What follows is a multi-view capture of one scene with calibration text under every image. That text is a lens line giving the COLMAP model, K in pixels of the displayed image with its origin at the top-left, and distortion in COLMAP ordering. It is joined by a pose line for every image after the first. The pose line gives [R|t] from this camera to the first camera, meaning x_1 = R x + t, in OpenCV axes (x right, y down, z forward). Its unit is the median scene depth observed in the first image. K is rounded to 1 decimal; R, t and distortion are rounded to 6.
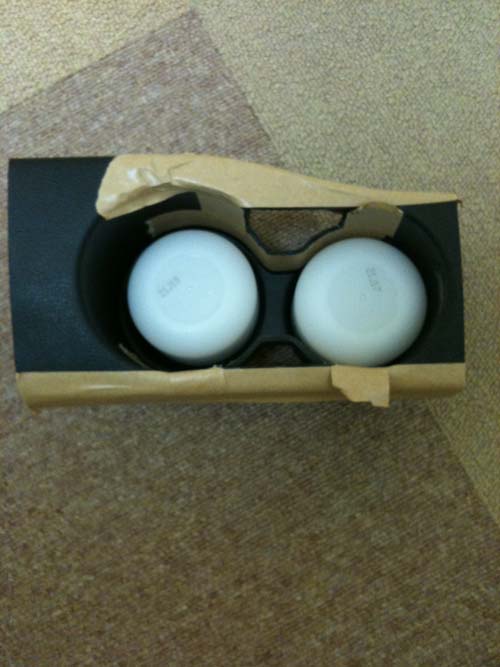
lens RADIAL K [[697.1, 0, 250.0], [0, 697.1, 333.5], [0, 0, 1]] dist [0.080425, -0.273979]
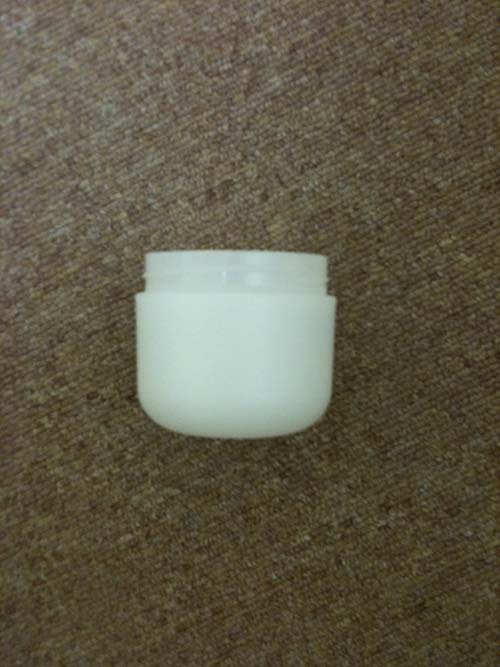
lens RADIAL K [[697.1, 0, 250.0], [0, 697.1, 333.5], [0, 0, 1]] dist [0.080425, -0.273979]
pose [[0.978408, 0.045675, -0.201571, -0.015616], [-0.008548, 0.983383, 0.181339, 0.057604], [0.206504, -0.175701, 0.962541, 0.341762]]
